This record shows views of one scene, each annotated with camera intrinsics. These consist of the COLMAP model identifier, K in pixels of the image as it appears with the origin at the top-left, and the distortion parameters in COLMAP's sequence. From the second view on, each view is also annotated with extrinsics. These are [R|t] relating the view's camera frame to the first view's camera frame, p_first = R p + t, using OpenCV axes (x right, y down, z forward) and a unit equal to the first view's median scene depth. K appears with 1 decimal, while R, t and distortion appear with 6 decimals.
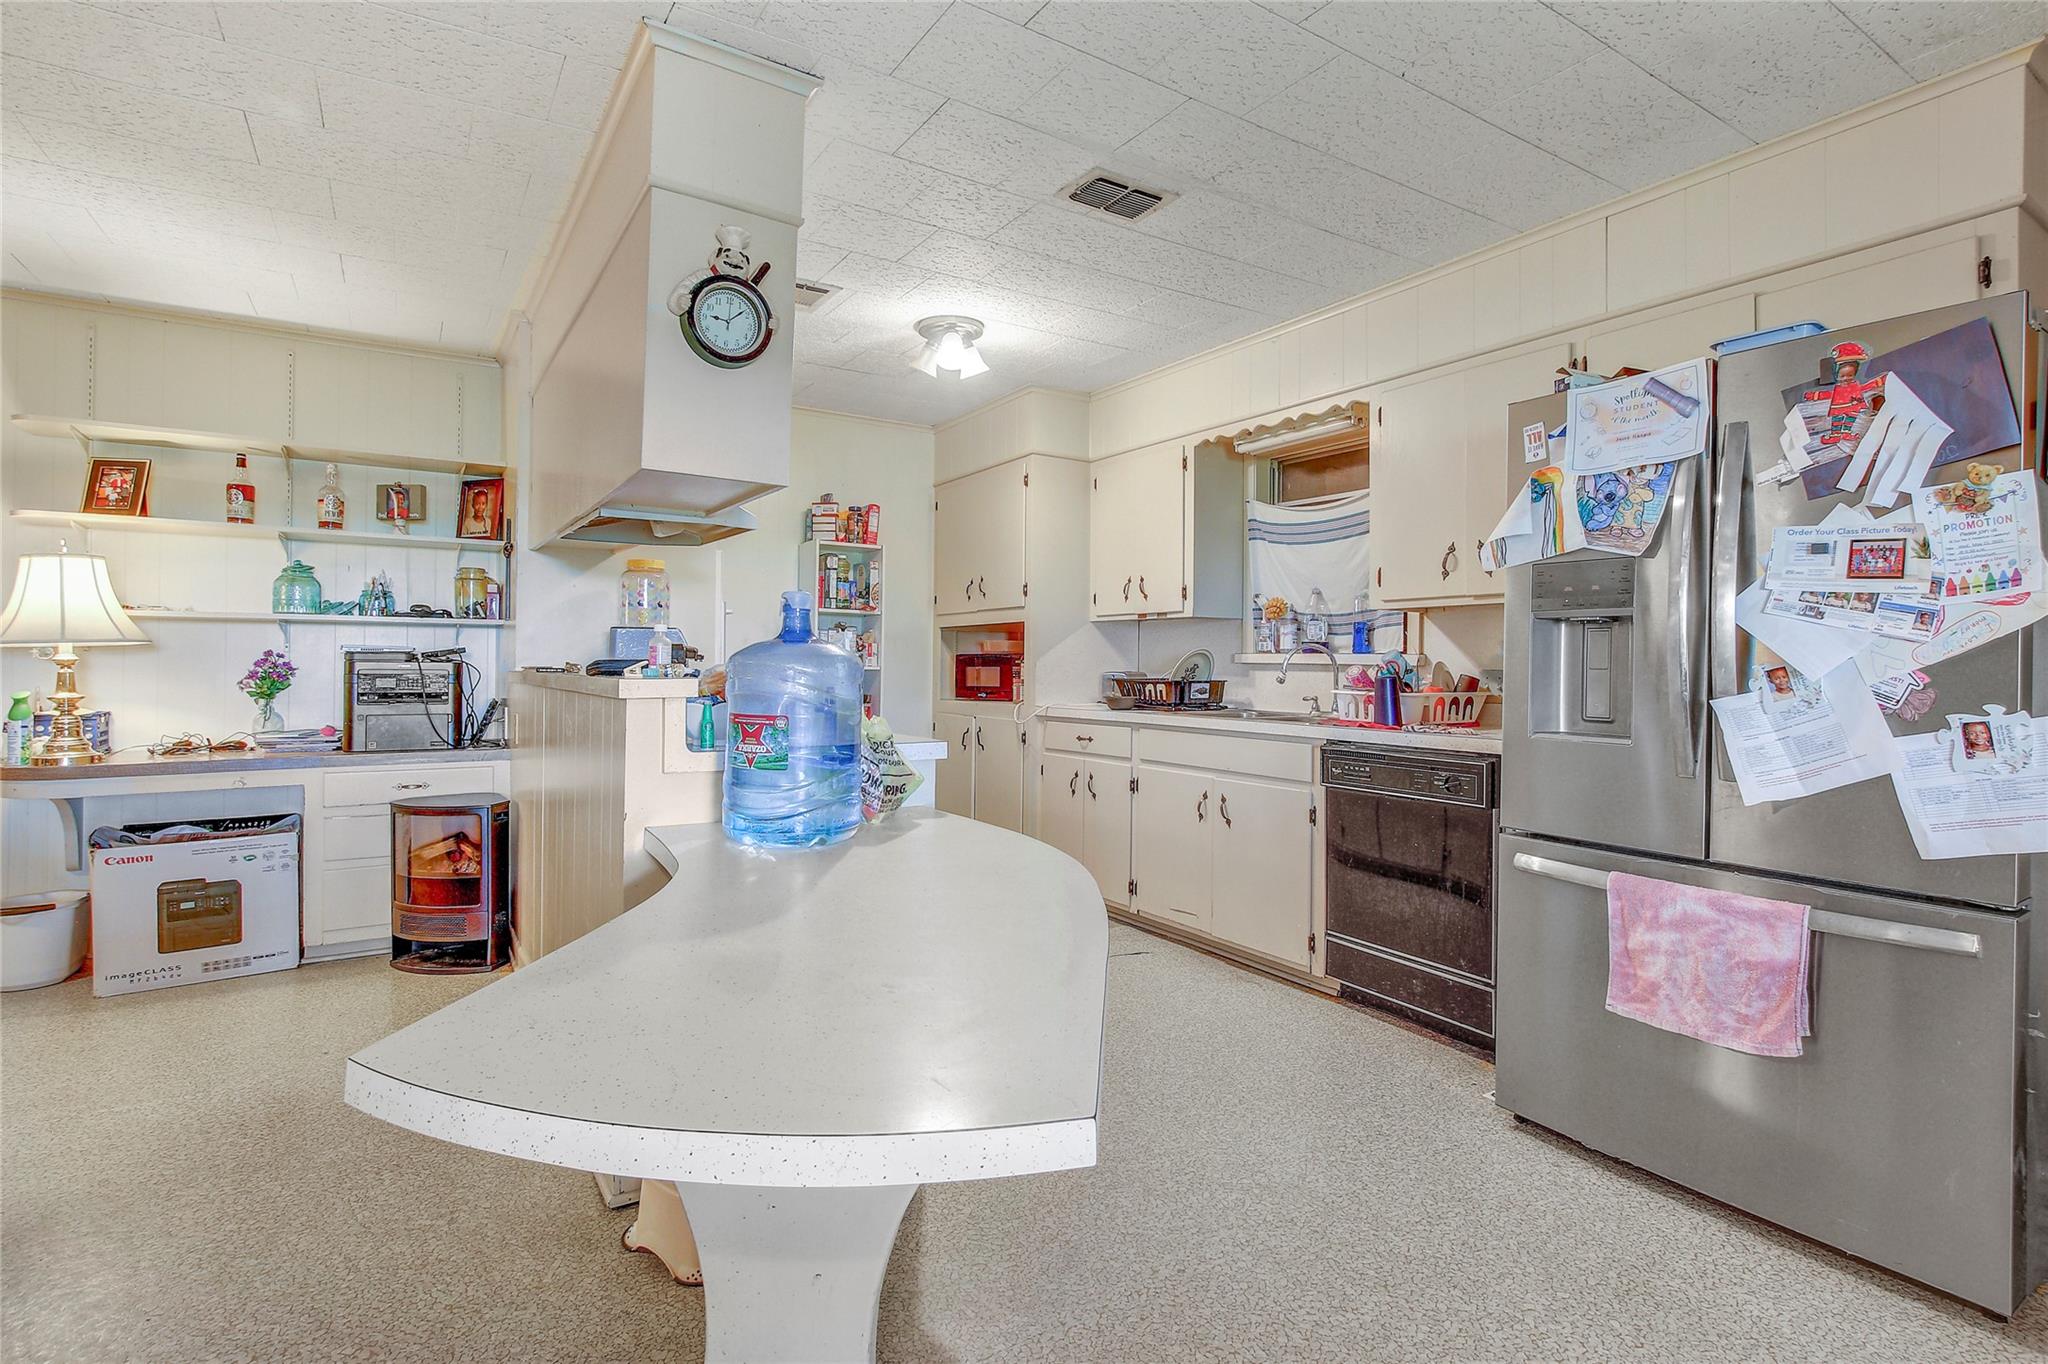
lens RADIAL K [[954.6, 0, 1018.3], [0, 954.6, 676.0], [0, 0, 1]] dist [-0.021654, 0.000485]
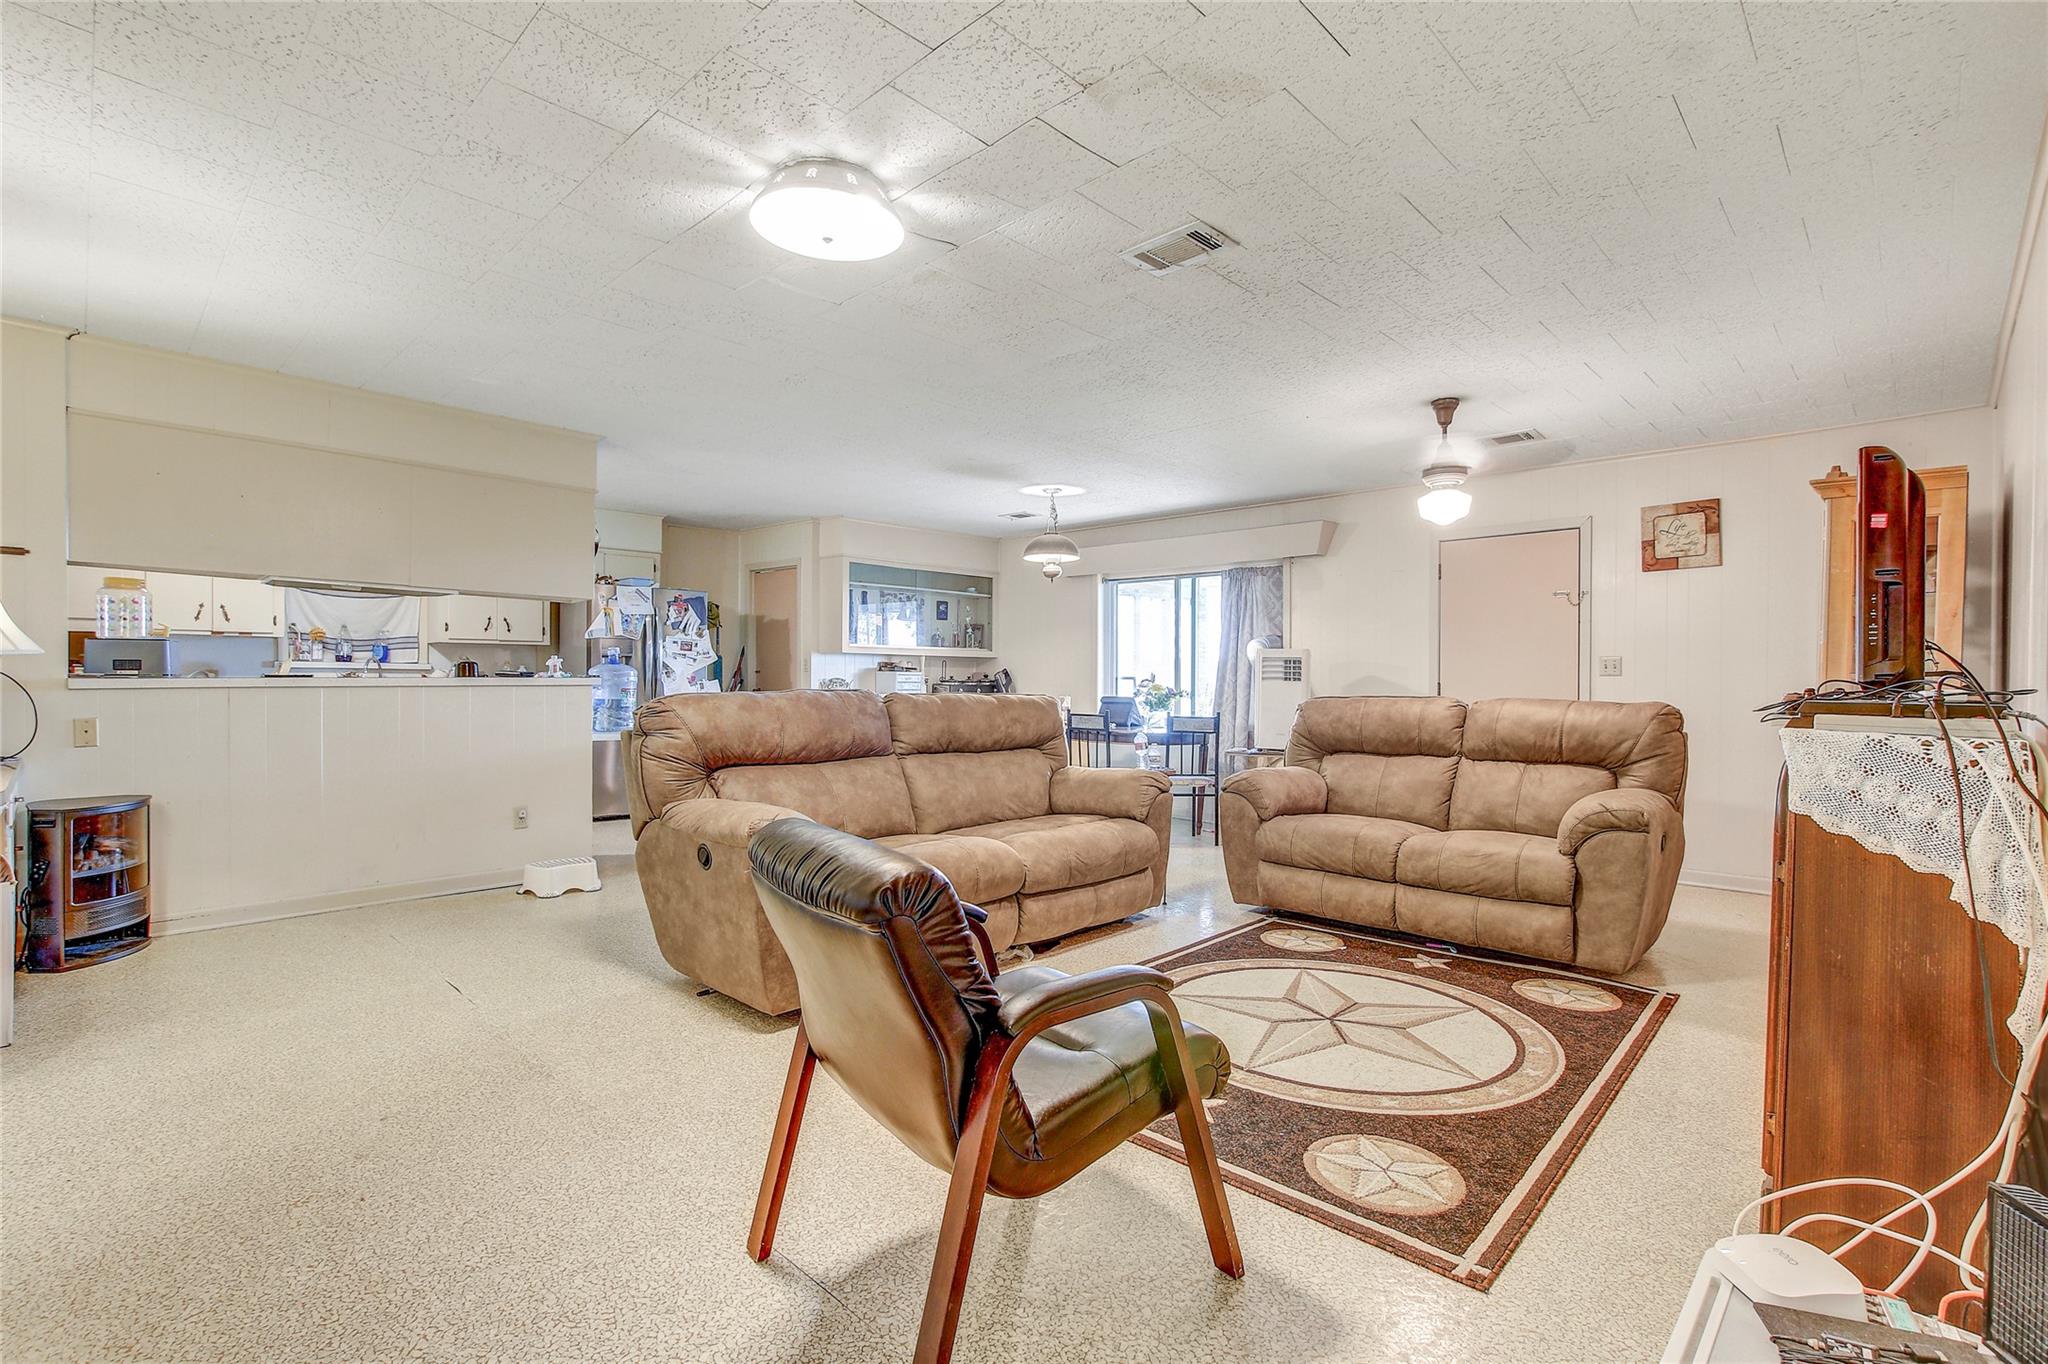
lens RADIAL K [[954.6, 0, 1020.9], [0, 954.6, 682.1], [0, 0, 1]] dist [-0.021654, 0.000485]
pose [[-0.230121, -0.015865, 0.973033, -3.207257], [0.004429, 0.999840, 0.017350, -0.024368], [-0.973152, 0.008302, -0.230014, 0.444308]]
